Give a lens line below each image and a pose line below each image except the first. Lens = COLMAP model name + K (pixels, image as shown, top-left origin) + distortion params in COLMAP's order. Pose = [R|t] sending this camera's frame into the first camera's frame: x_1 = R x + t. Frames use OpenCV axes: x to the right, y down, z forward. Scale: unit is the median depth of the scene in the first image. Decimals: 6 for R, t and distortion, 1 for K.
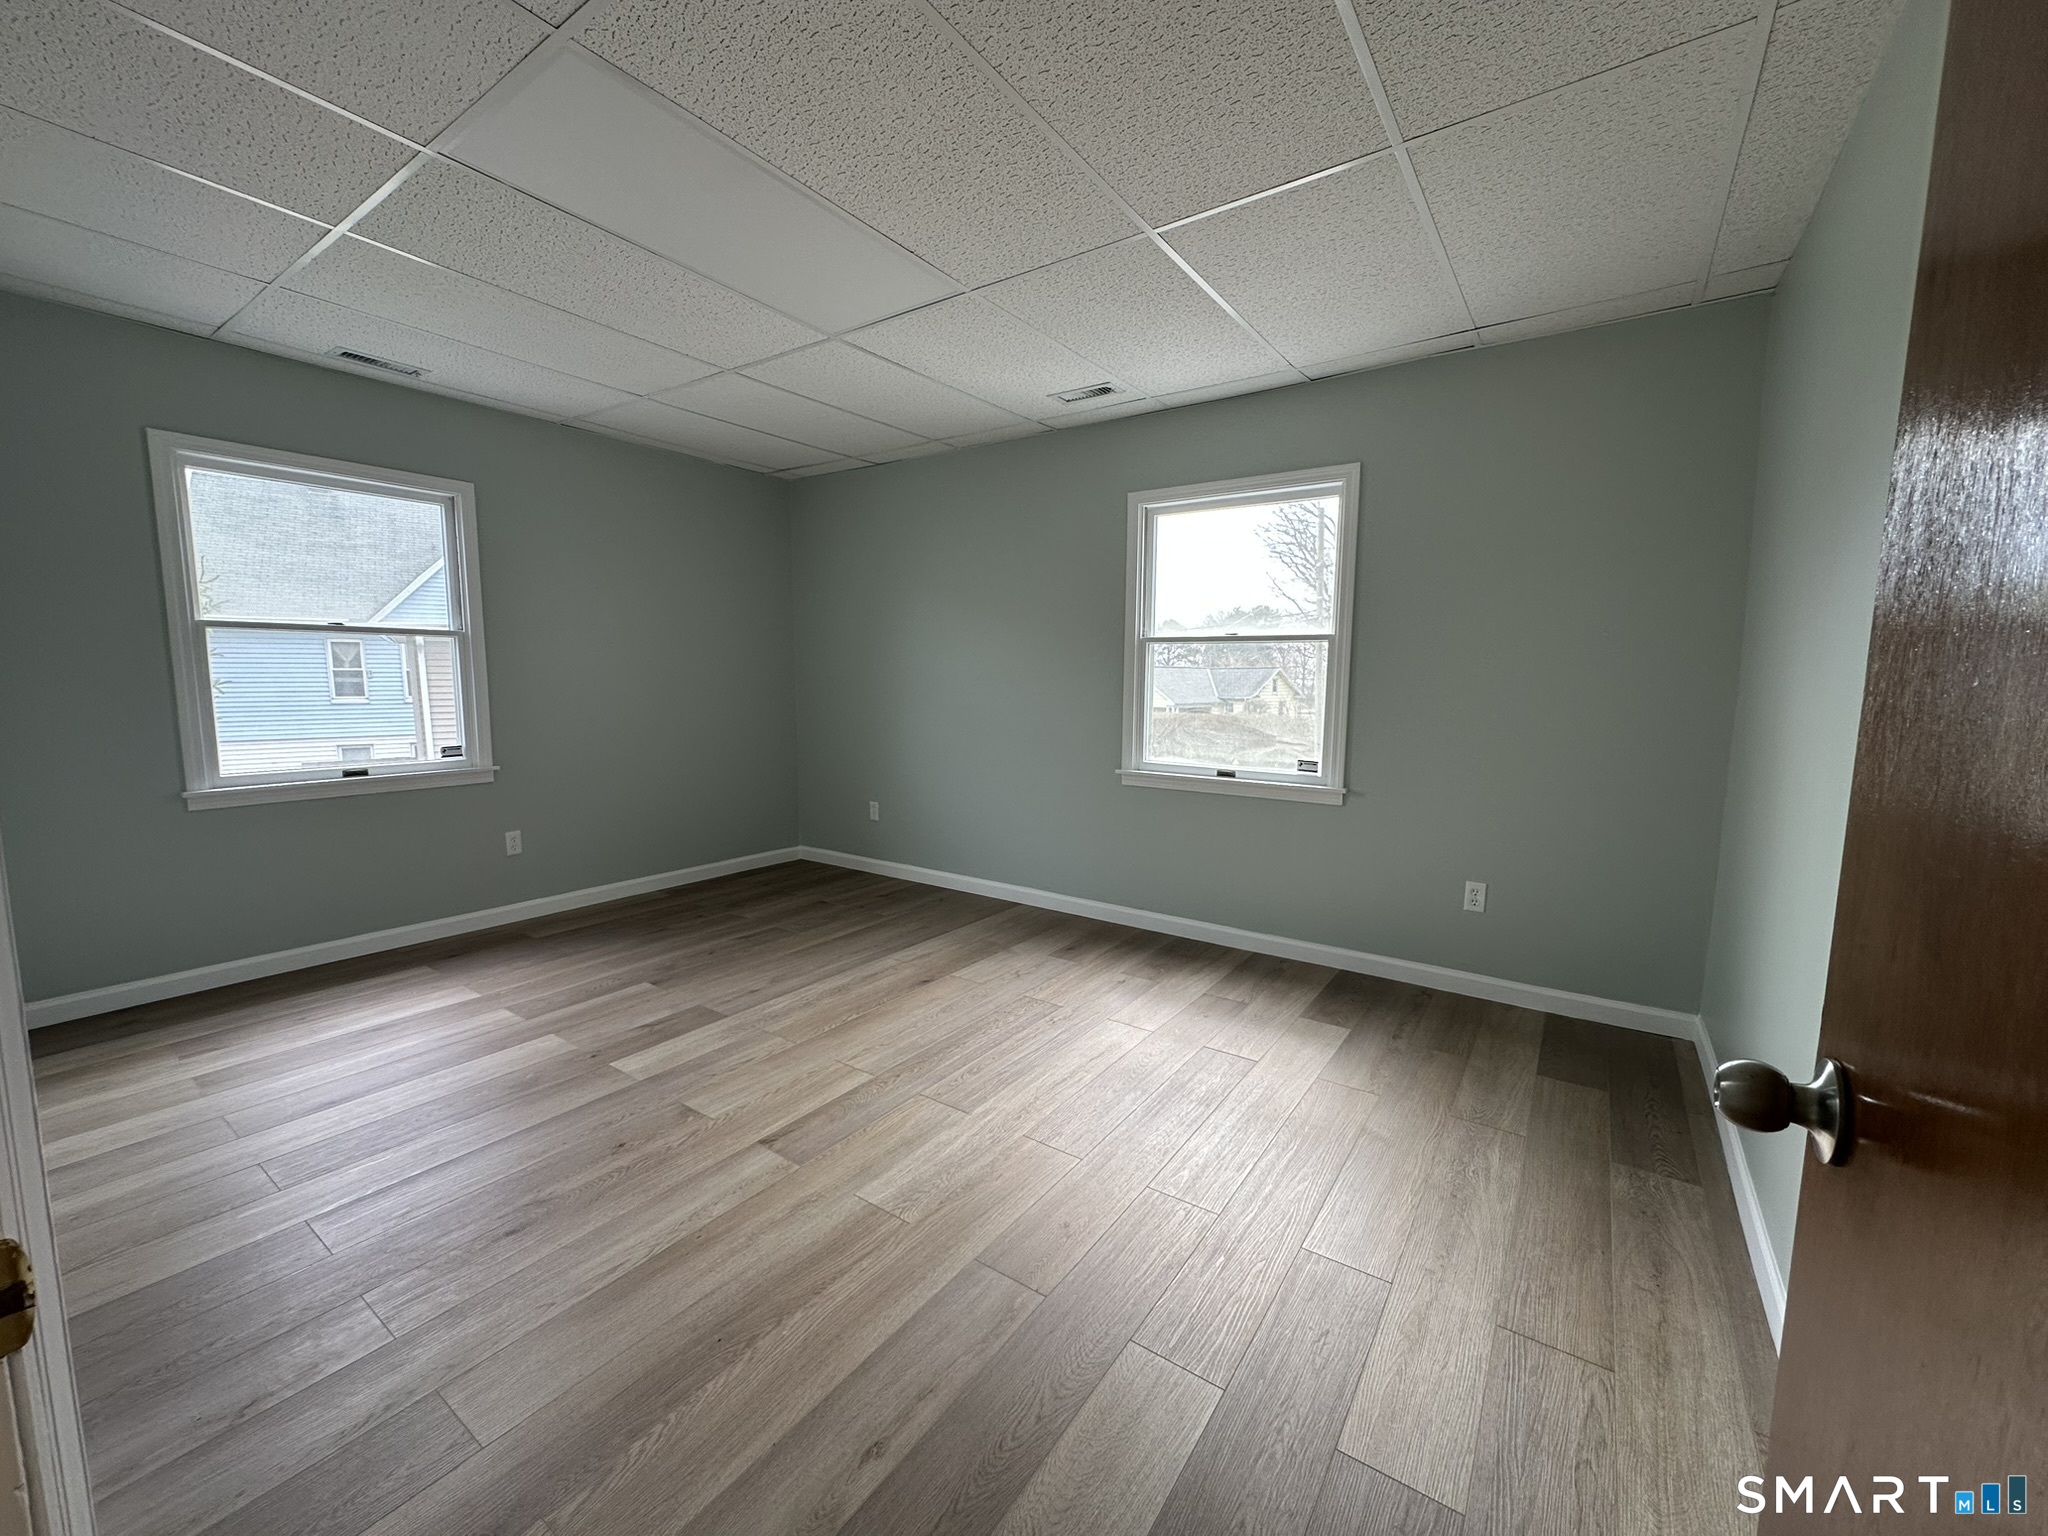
lens RADIAL K [[819.8, 0, 1021.7], [0, 819.8, 767.7], [0, 0, 1]] dist [-0.001844, 0.001133]
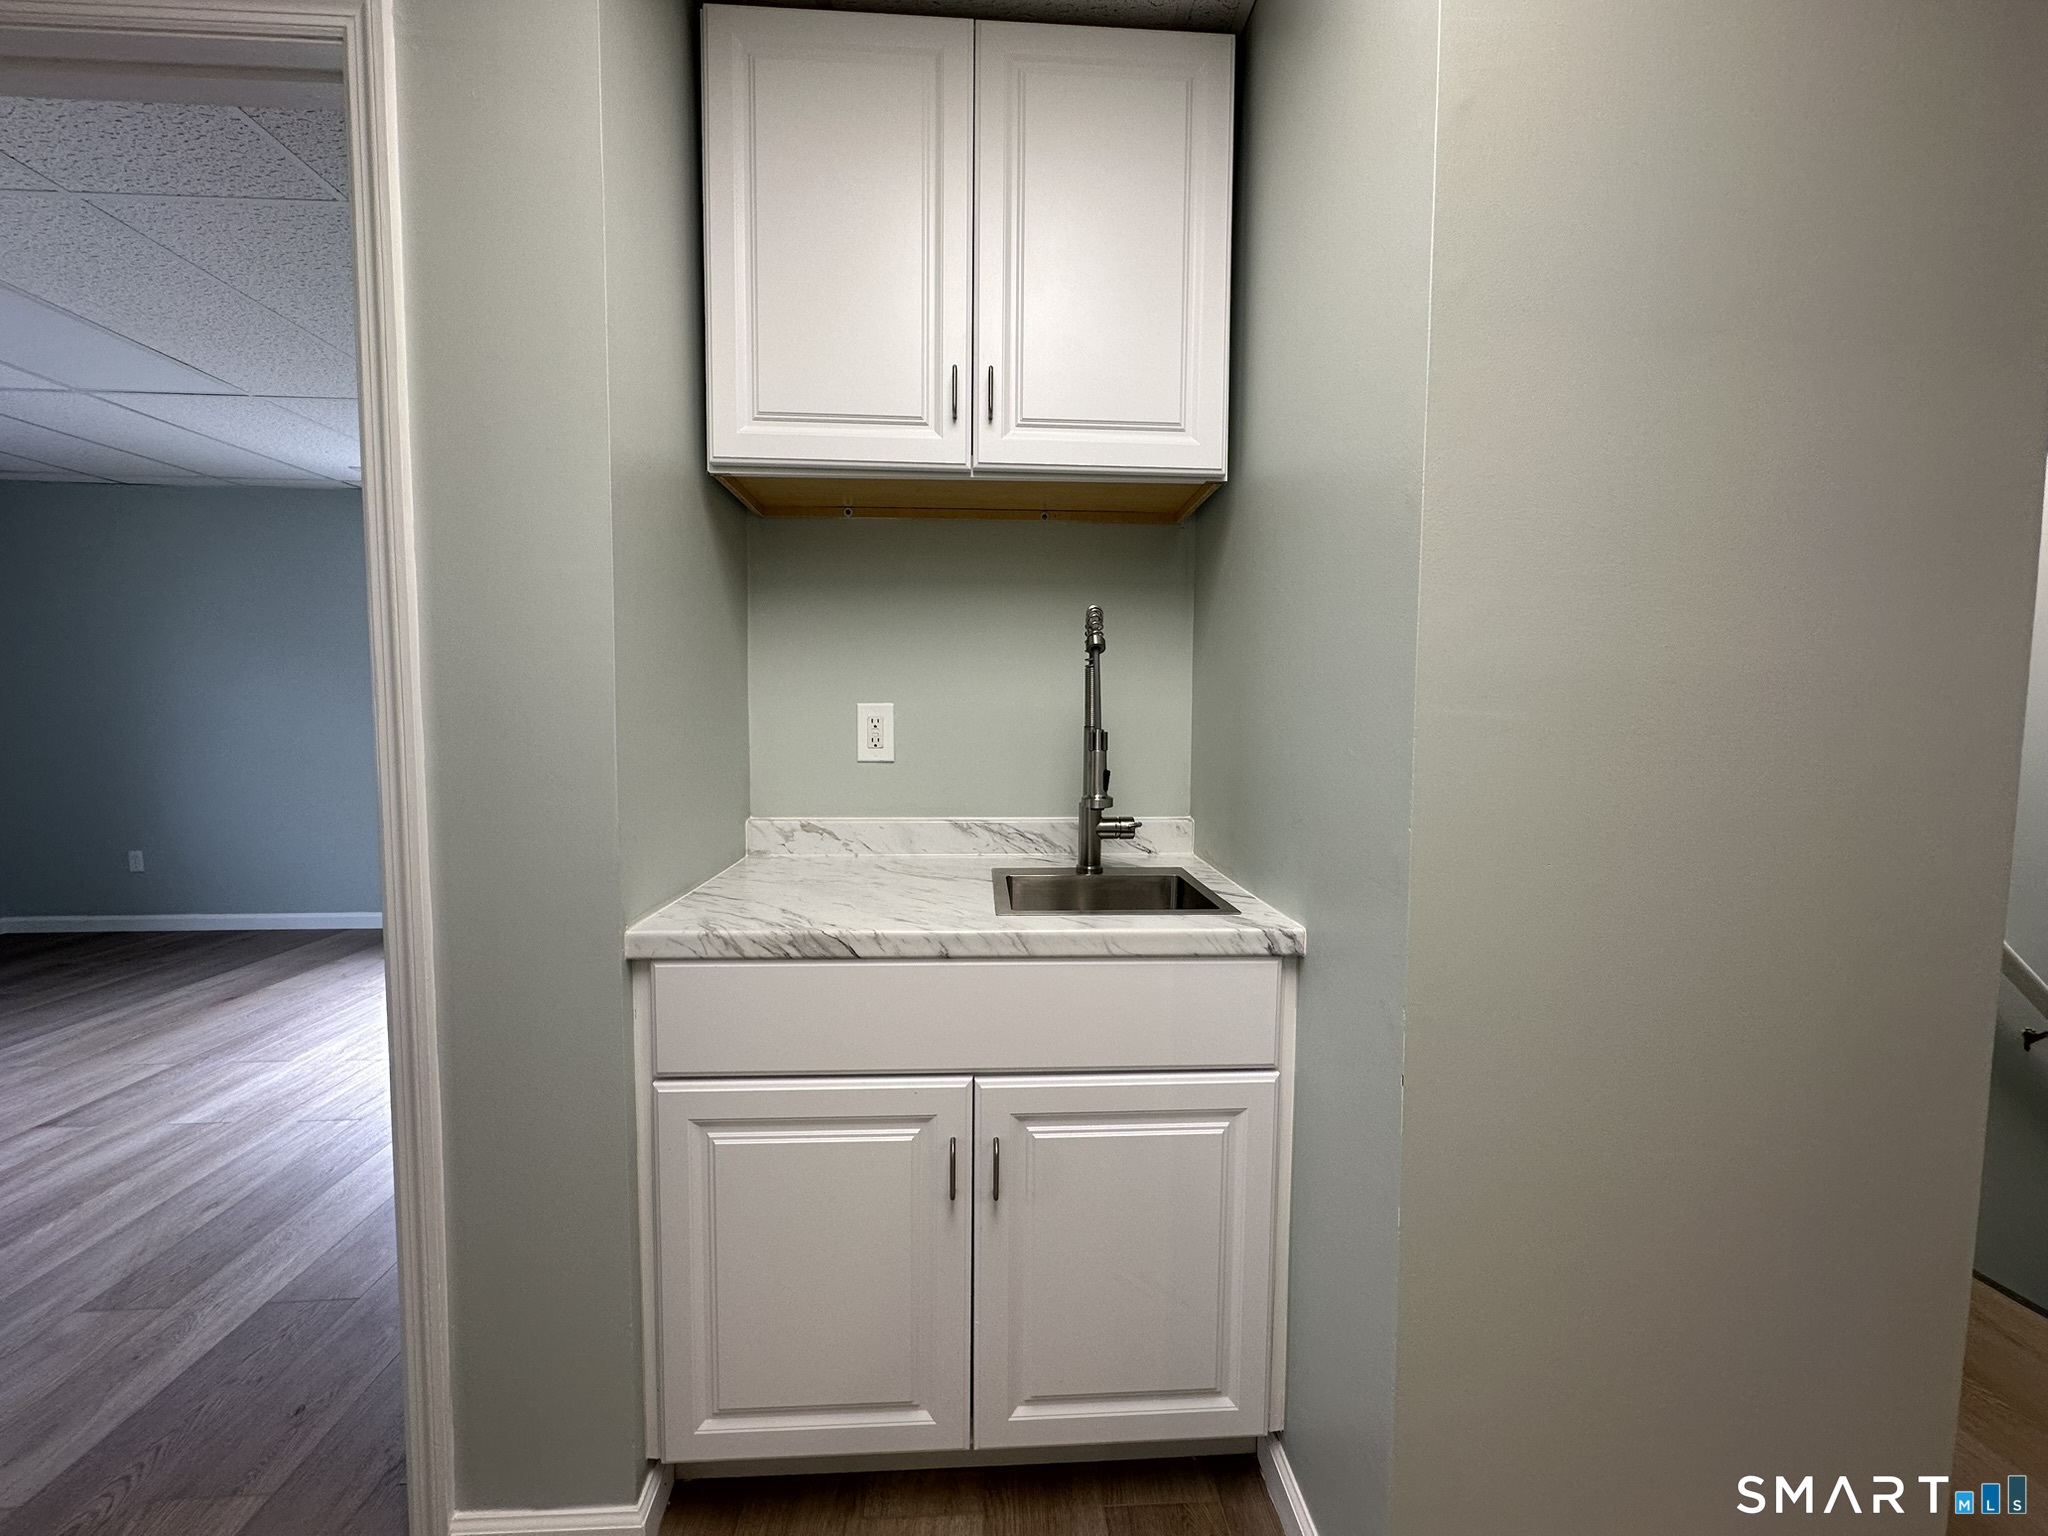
lens RADIAL K [[819.8, 0, 1021.5], [0, 819.8, 768.4], [0, 0, 1]] dist [-0.001844, 0.001133]
pose [[0.782152, -0.045791, 0.621403, 0.043200], [0.069966, 0.997443, -0.014565, 0.061762], [-0.619147, 0.054869, 0.783356, -0.558786]]
